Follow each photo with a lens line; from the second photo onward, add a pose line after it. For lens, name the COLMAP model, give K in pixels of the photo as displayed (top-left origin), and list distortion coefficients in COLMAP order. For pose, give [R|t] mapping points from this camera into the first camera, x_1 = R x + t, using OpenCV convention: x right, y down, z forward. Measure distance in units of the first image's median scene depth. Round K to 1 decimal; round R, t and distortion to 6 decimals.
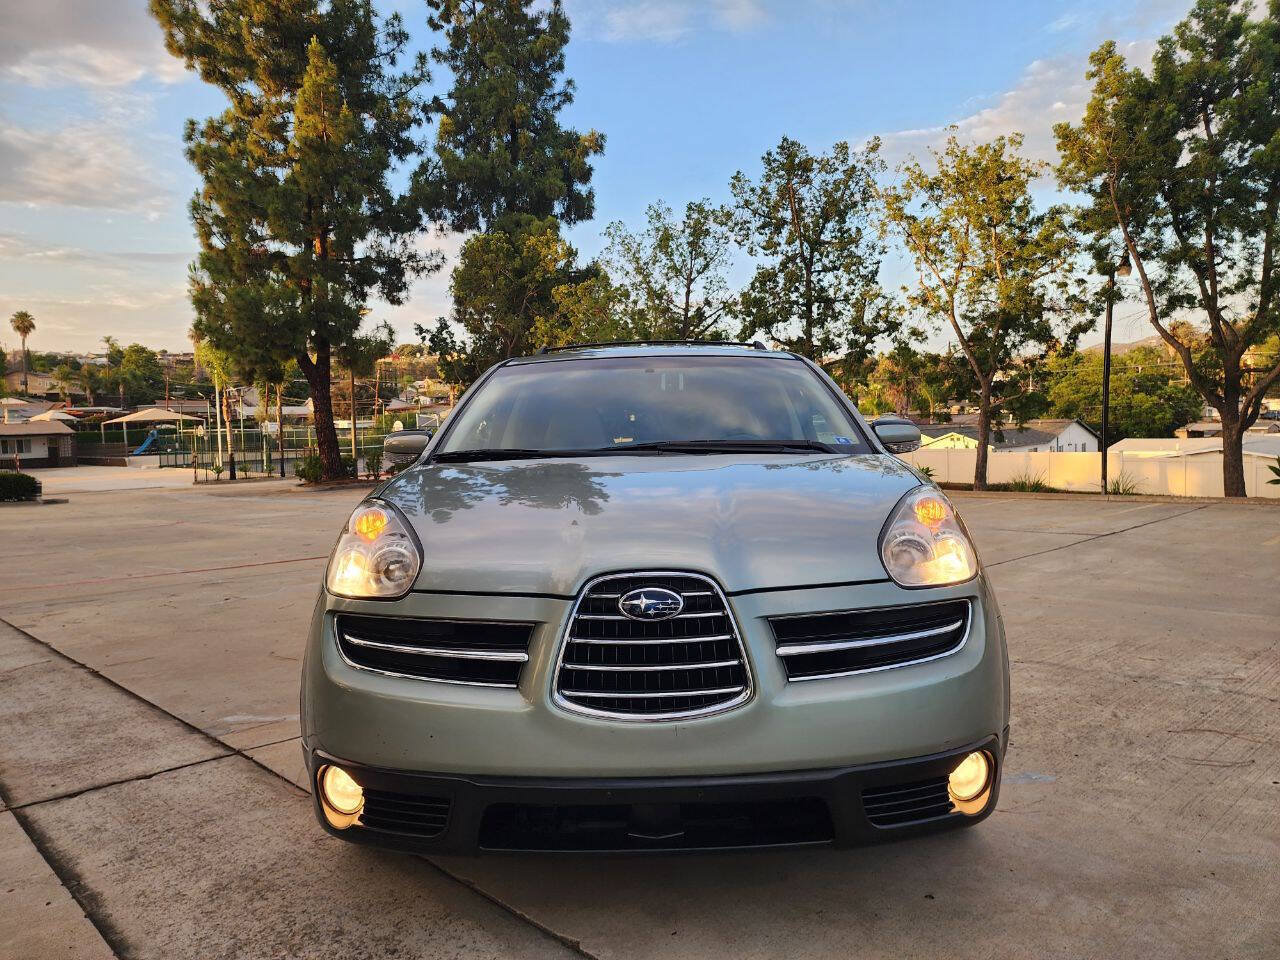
lens RADIAL K [[864.7, 0, 645.7], [0, 864.7, 491.9], [0, 0, 1]] dist [0.064986, -0.065828]
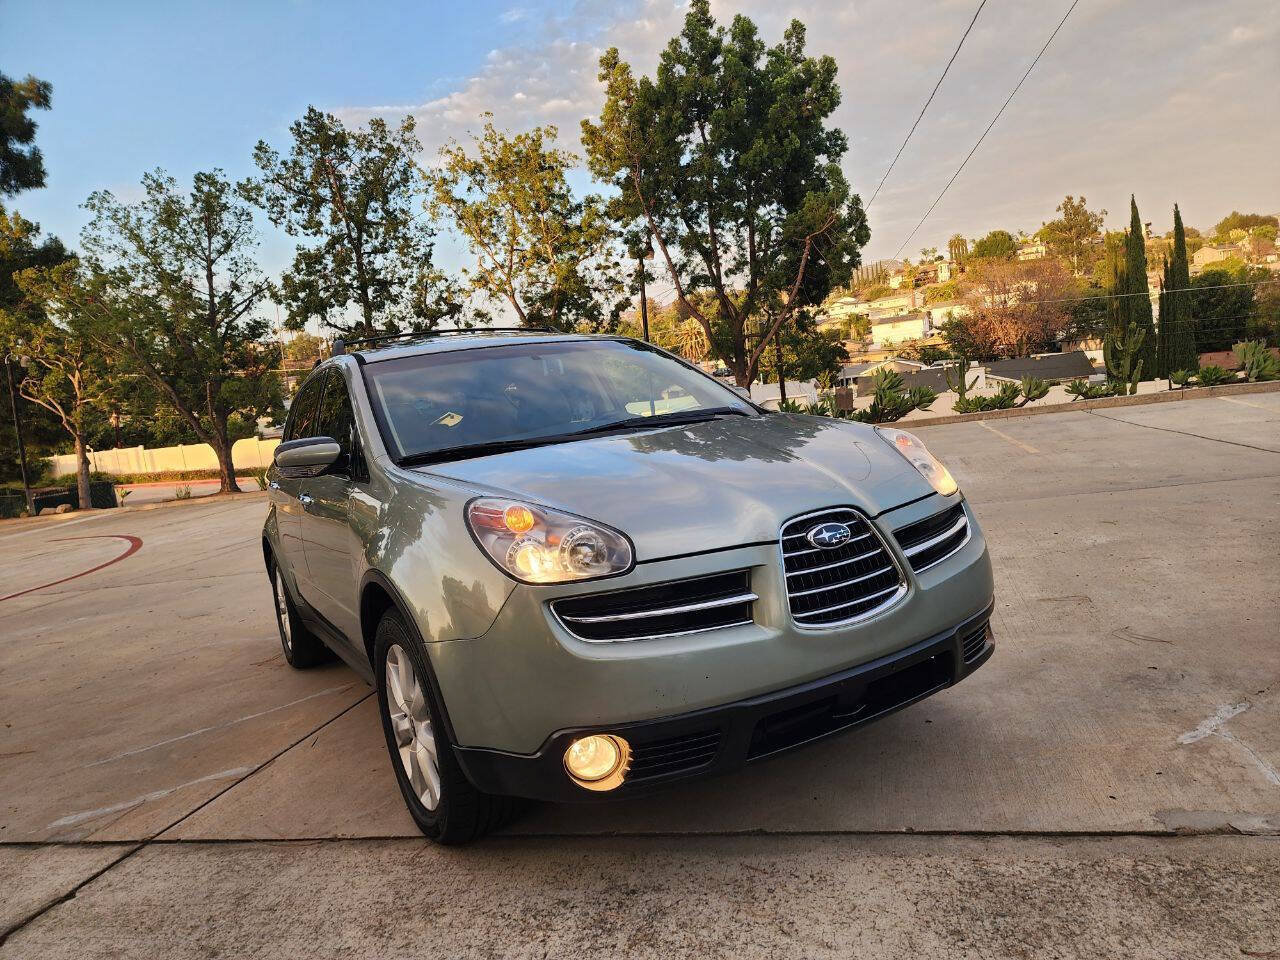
lens RADIAL K [[909.0, 0, 577.4], [0, 909.0, 525.4], [0, 0, 1]] dist [0.058784, -0.079029]
pose [[0.846089, -0.153972, 0.510320, -0.185074], [0.130705, 0.988073, 0.081415, -0.007729], [-0.516769, -0.002183, 0.856122, 0.010407]]
